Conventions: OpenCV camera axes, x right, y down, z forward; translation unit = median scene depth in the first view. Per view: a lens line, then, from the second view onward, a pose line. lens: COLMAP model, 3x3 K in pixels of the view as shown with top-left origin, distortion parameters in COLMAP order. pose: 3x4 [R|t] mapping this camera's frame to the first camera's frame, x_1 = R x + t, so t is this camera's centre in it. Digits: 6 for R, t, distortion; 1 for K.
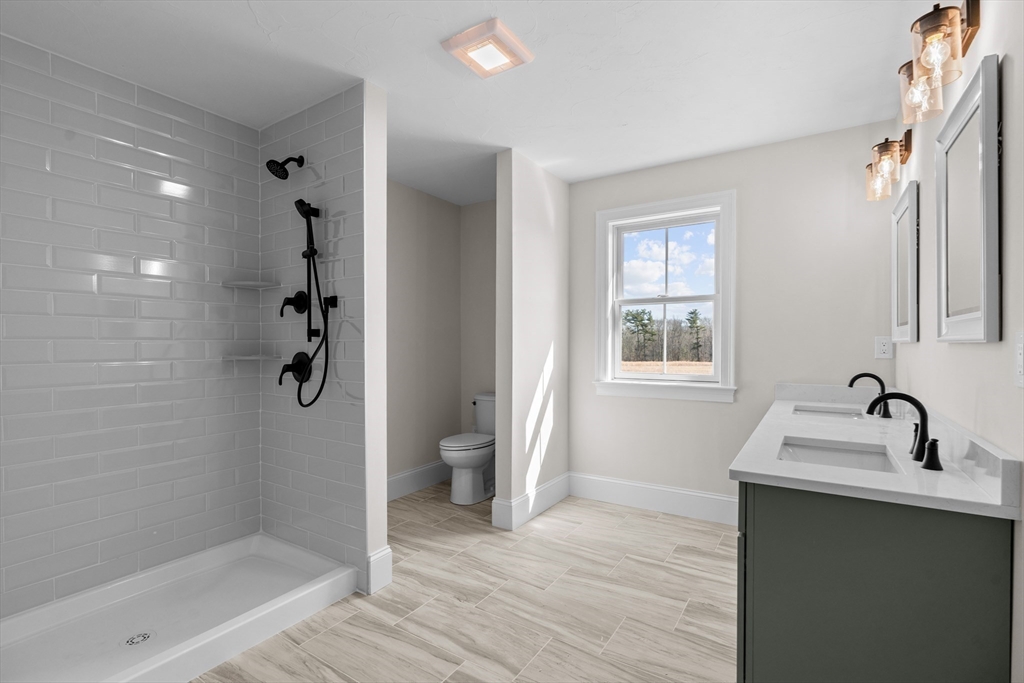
lens RADIAL K [[478.0, 0, 505.9], [0, 478.0, 350.0], [0, 0, 1]] dist [-0.017839, 0.010923]
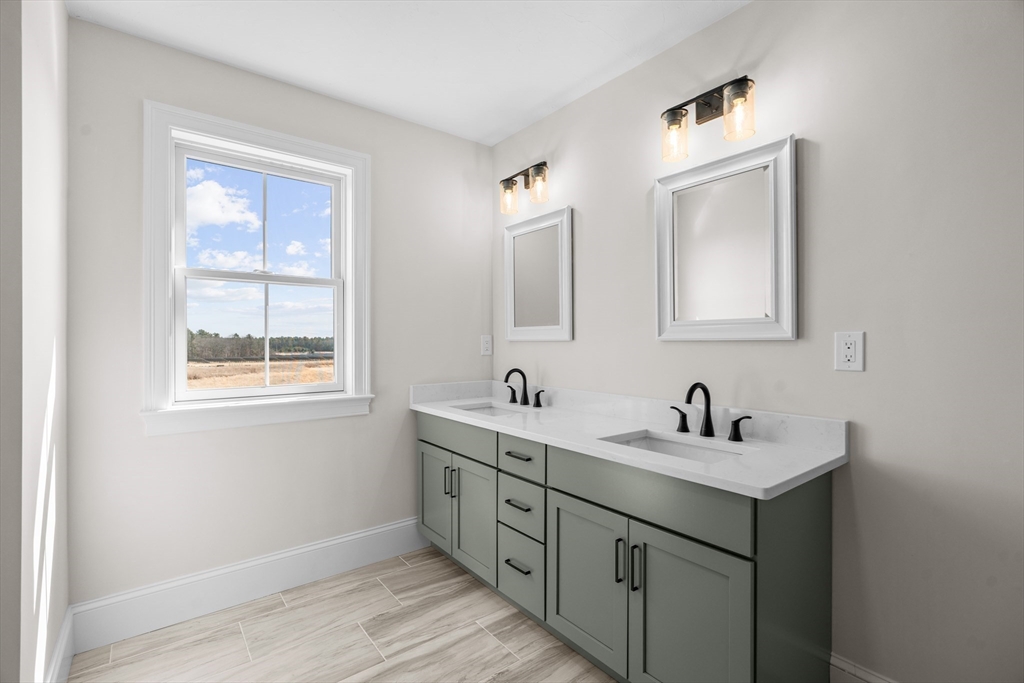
lens RADIAL K [[467.7, 0, 507.9], [0, 467.7, 339.7], [0, 0, 1]] dist [-0.005183, 0.000283]
pose [[0.324593, 0.001883, 0.945852, -0.209028], [0.014511, 0.999870, -0.006971, -0.008623], [-0.945743, 0.015988, 0.324523, 0.509640]]
